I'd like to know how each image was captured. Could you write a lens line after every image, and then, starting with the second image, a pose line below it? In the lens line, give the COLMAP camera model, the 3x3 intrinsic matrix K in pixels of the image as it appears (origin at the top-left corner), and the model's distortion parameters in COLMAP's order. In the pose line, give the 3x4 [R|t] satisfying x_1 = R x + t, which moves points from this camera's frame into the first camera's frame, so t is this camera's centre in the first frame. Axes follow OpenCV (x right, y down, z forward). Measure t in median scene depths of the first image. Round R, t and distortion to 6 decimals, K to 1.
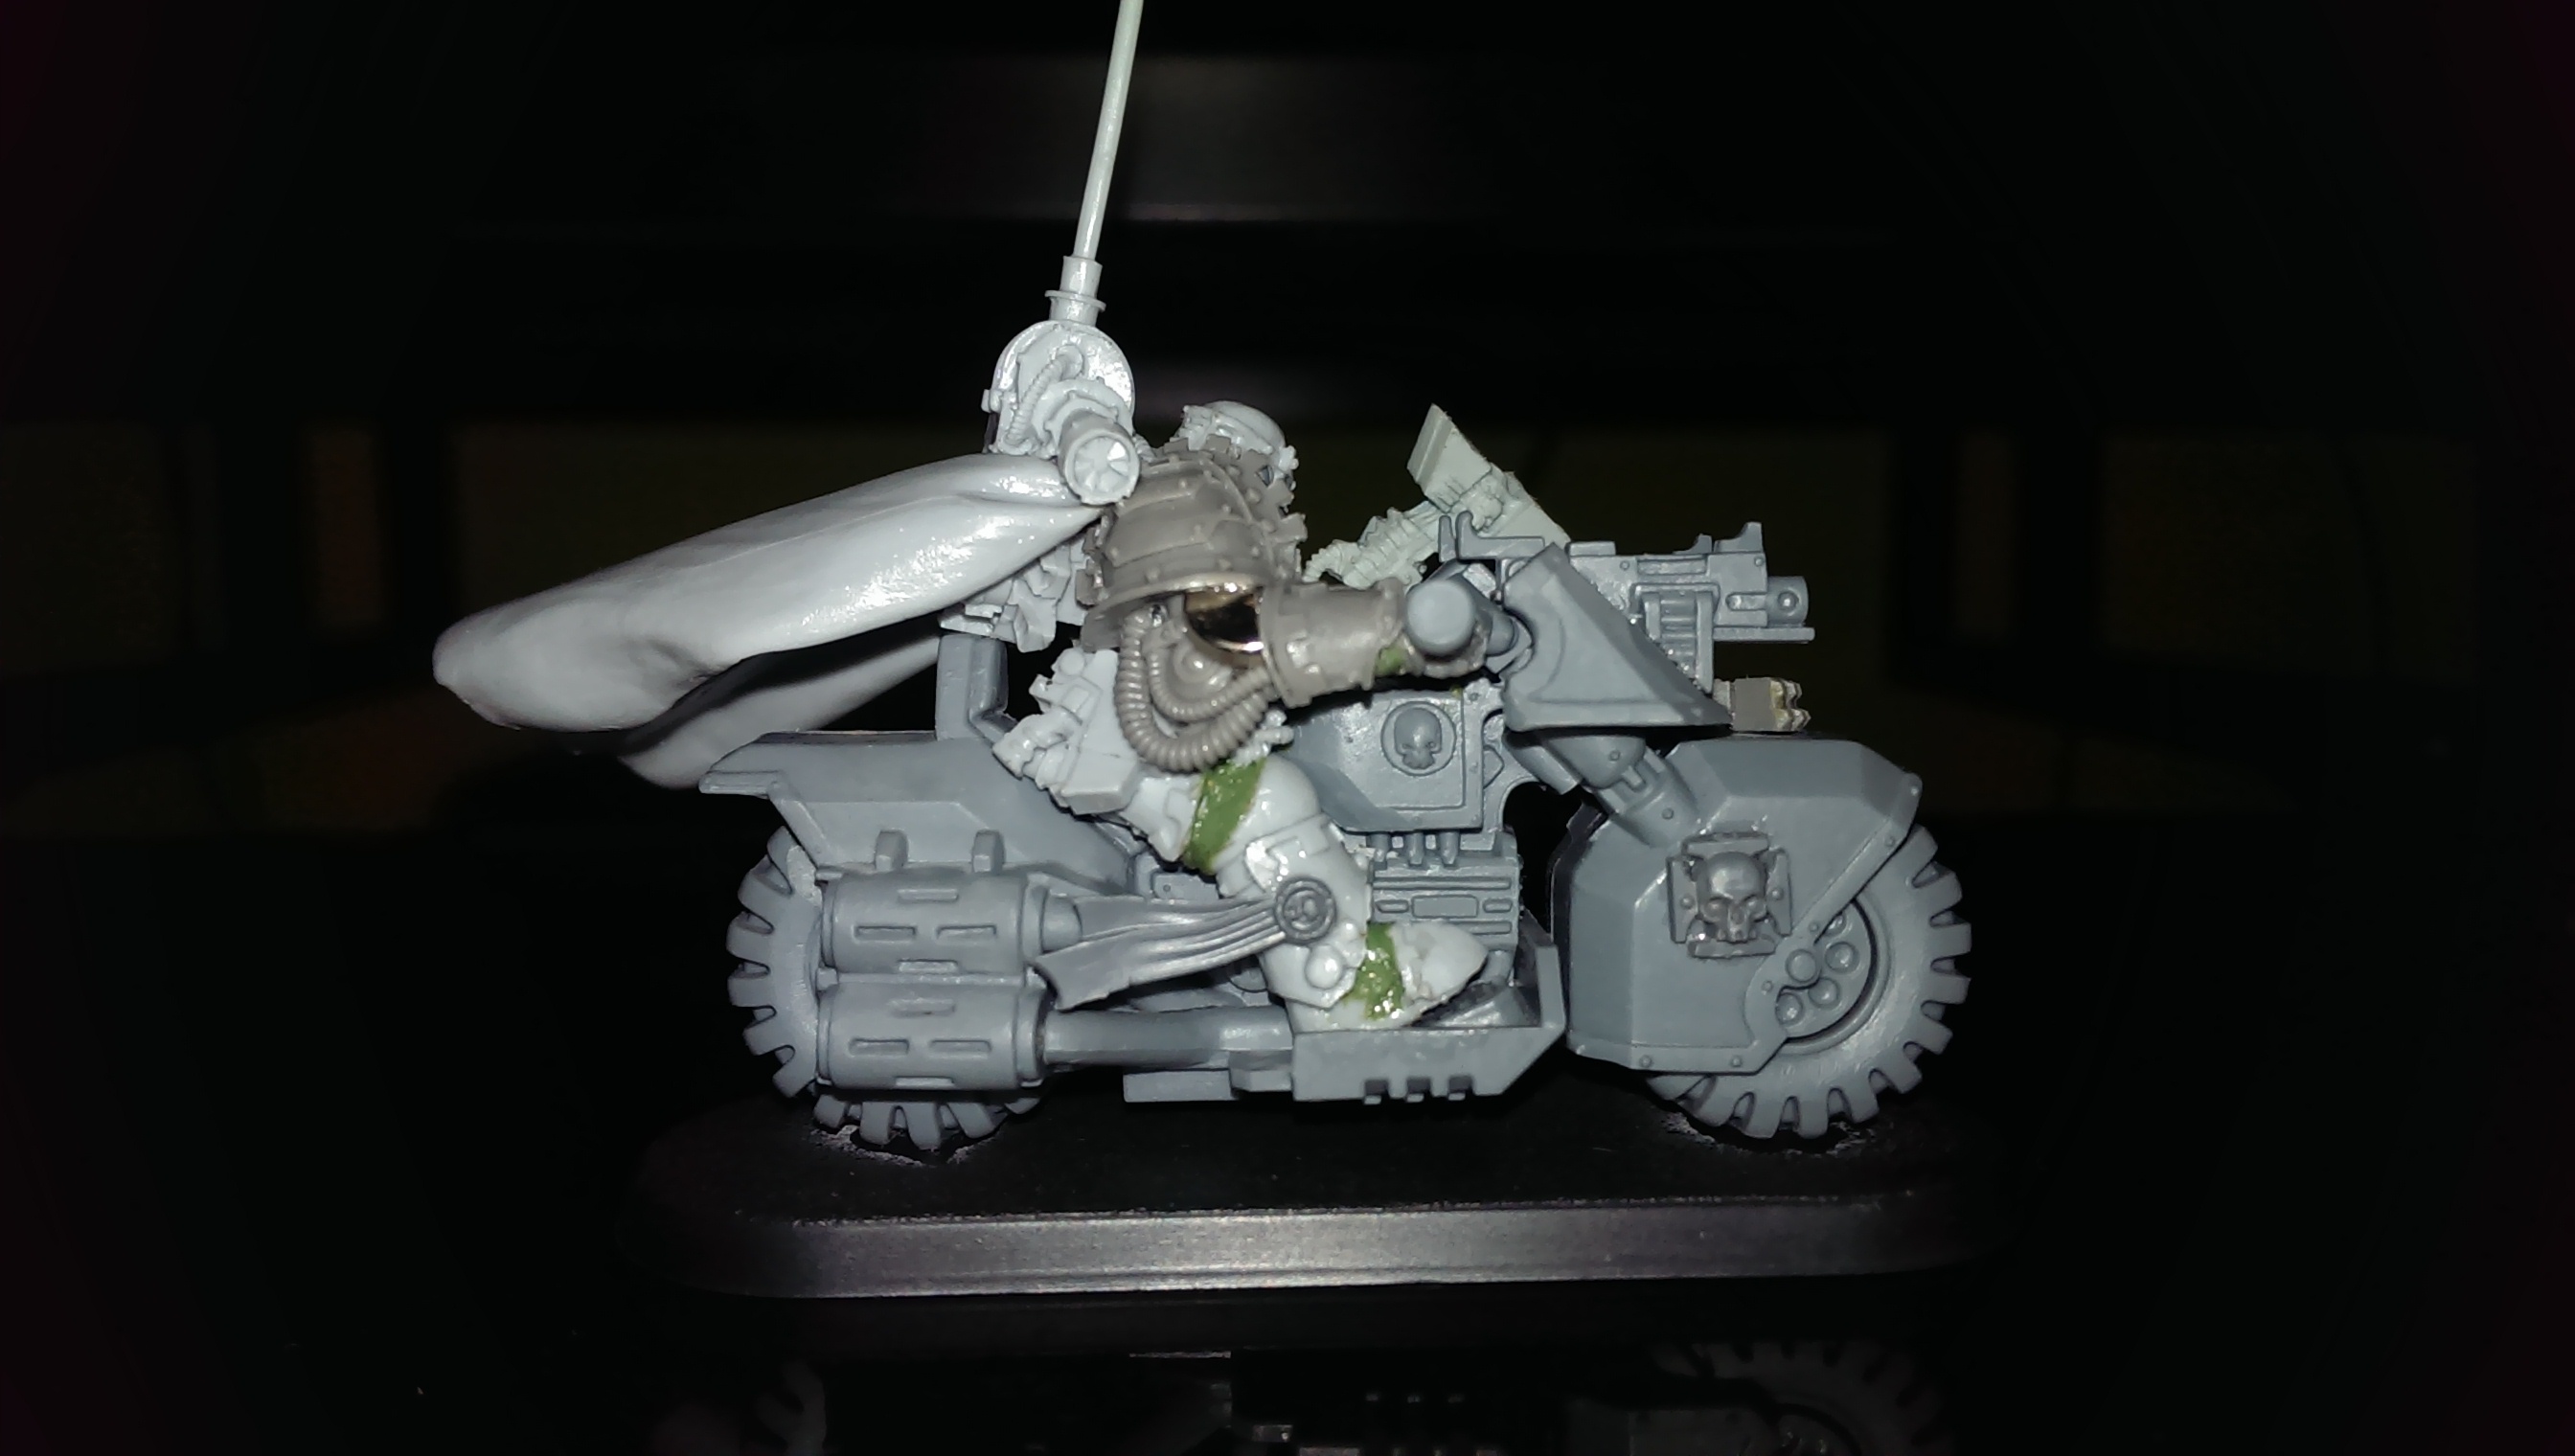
lens RADIAL K [[2066.1, 0, 1287.2], [0, 2066.1, 750.8], [0, 0, 1]] dist [0.077961, 0.001148]
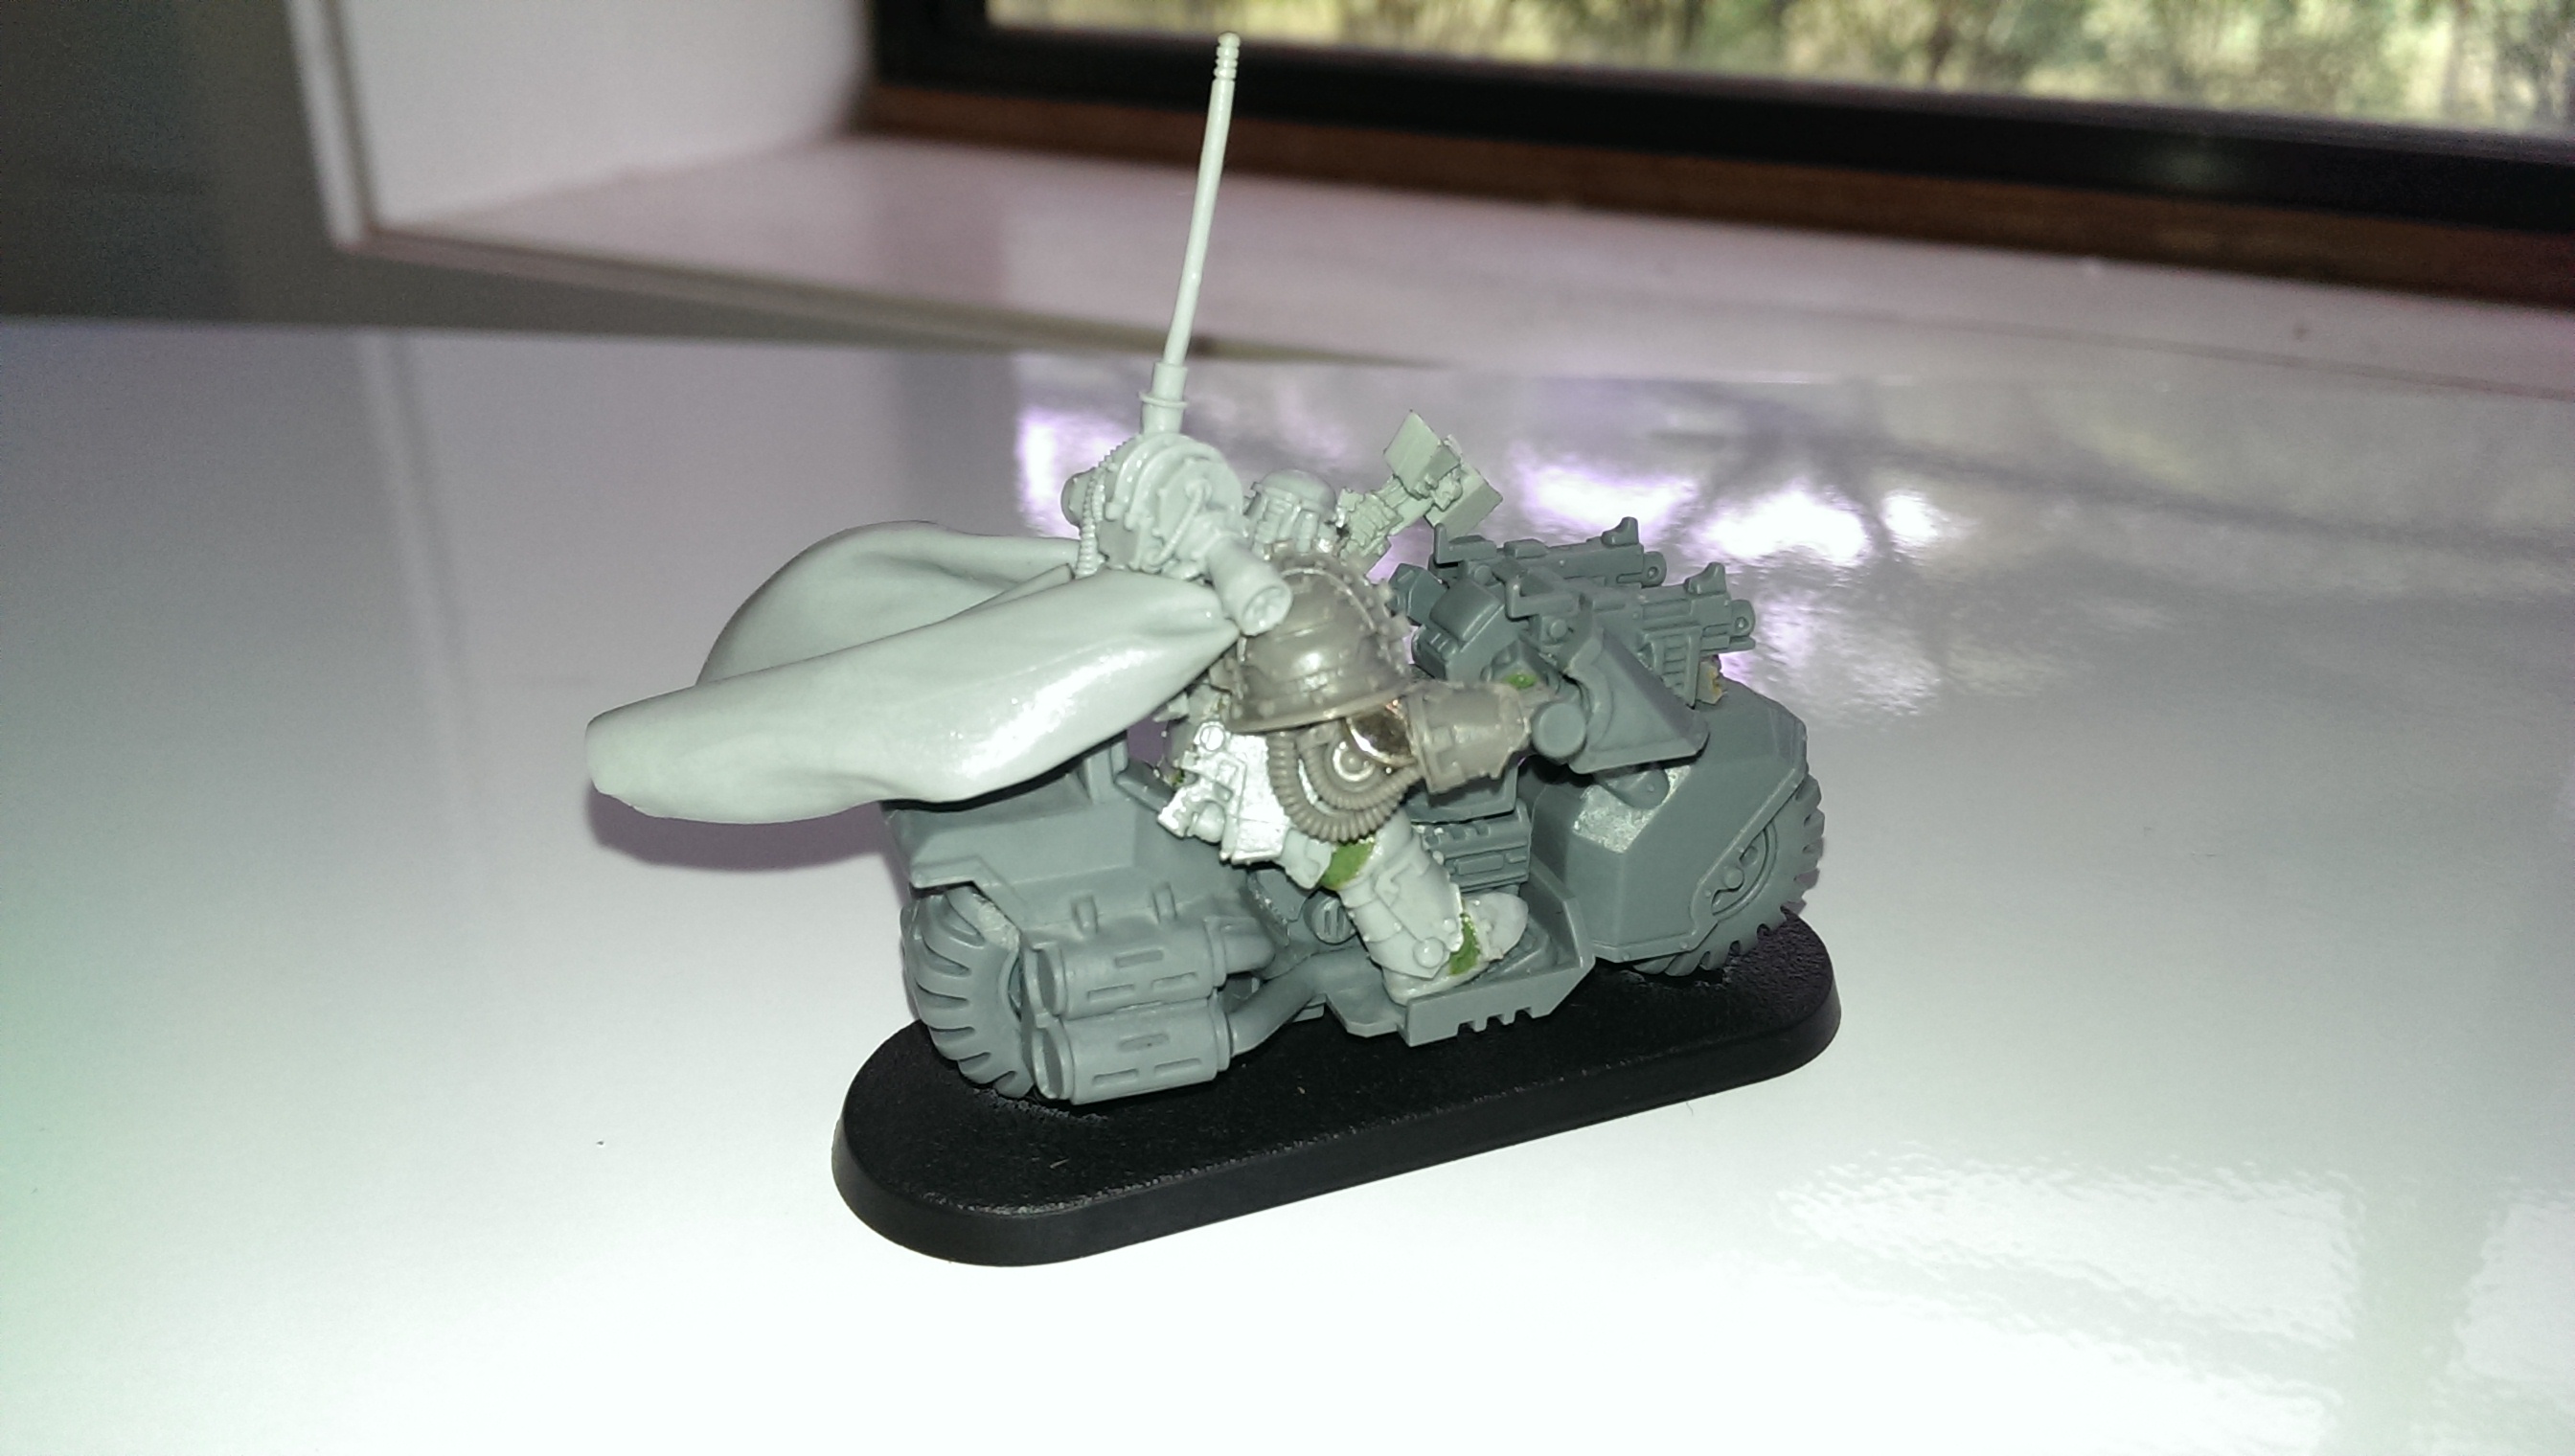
lens RADIAL K [[2065.6, 0, 1287.5], [0, 2065.6, 728.0], [0, 0, 1]] dist [0.063235, -0.001185]
pose [[0.940810, -0.129937, 0.313038, -0.436233], [0.015661, 0.939274, 0.342812, -0.455392], [-0.338573, -0.317618, 0.885713, -0.068283]]
